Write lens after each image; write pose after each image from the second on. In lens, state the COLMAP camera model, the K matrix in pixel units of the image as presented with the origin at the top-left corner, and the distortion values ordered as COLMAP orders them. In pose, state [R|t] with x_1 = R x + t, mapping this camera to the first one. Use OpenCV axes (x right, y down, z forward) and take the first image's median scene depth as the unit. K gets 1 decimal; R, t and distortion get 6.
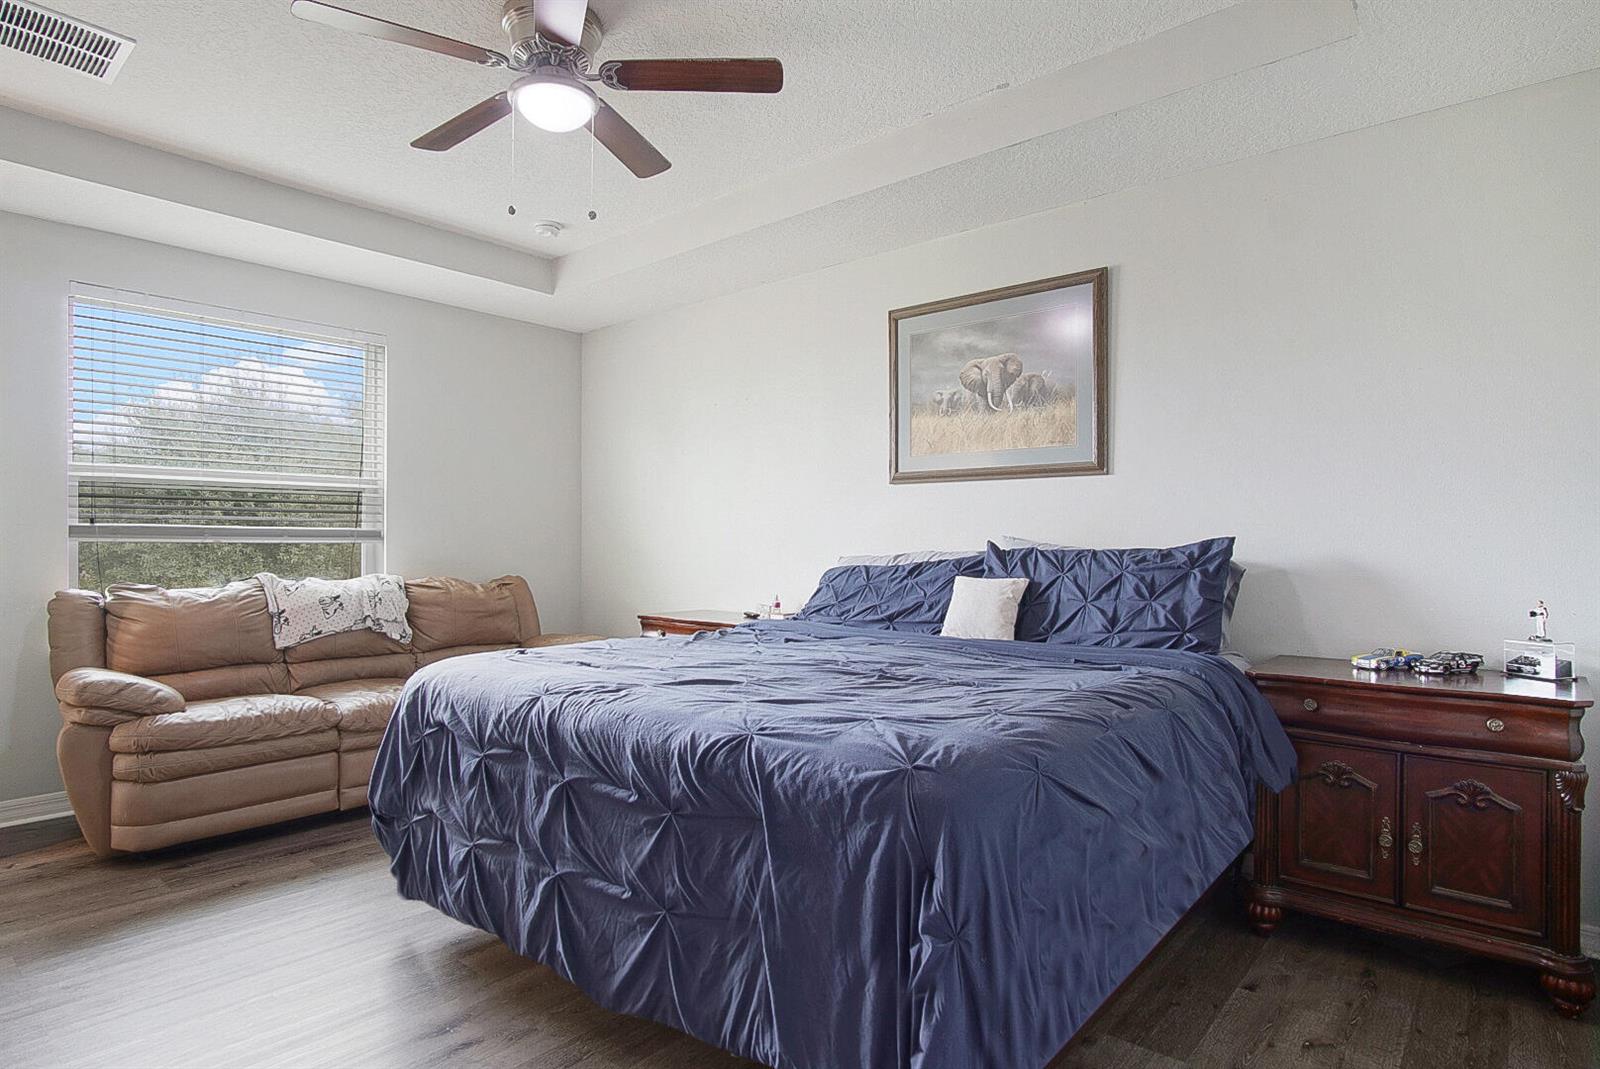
lens RADIAL K [[860.4, 0, 794.8], [0, 860.4, 537.4], [0, 0, 1]] dist [-0.030681, 0.002145]
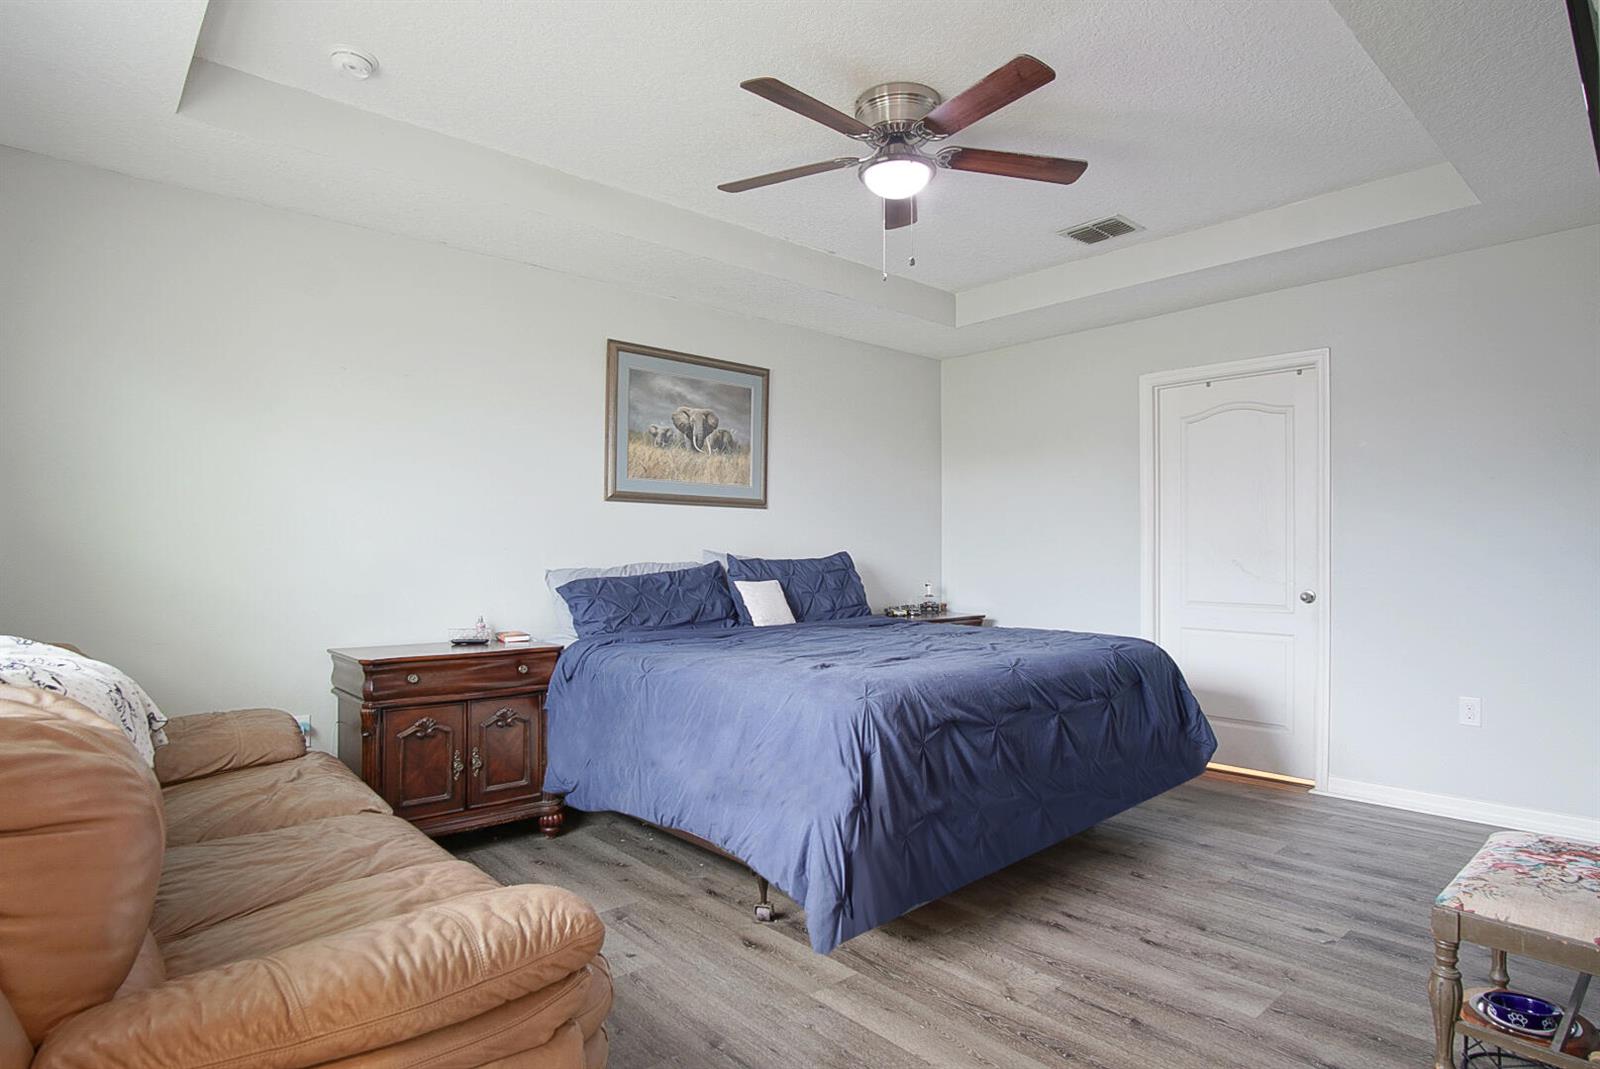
lens RADIAL K [[860.4, 0, 794.1], [0, 860.4, 538.8], [0, 0, 1]] dist [-0.030681, 0.002145]
pose [[0.148523, 0.019189, 0.988723, -0.989147], [-0.006167, 0.999810, -0.018478, 0.004142], [-0.988890, -0.003353, 0.148613, 0.664889]]
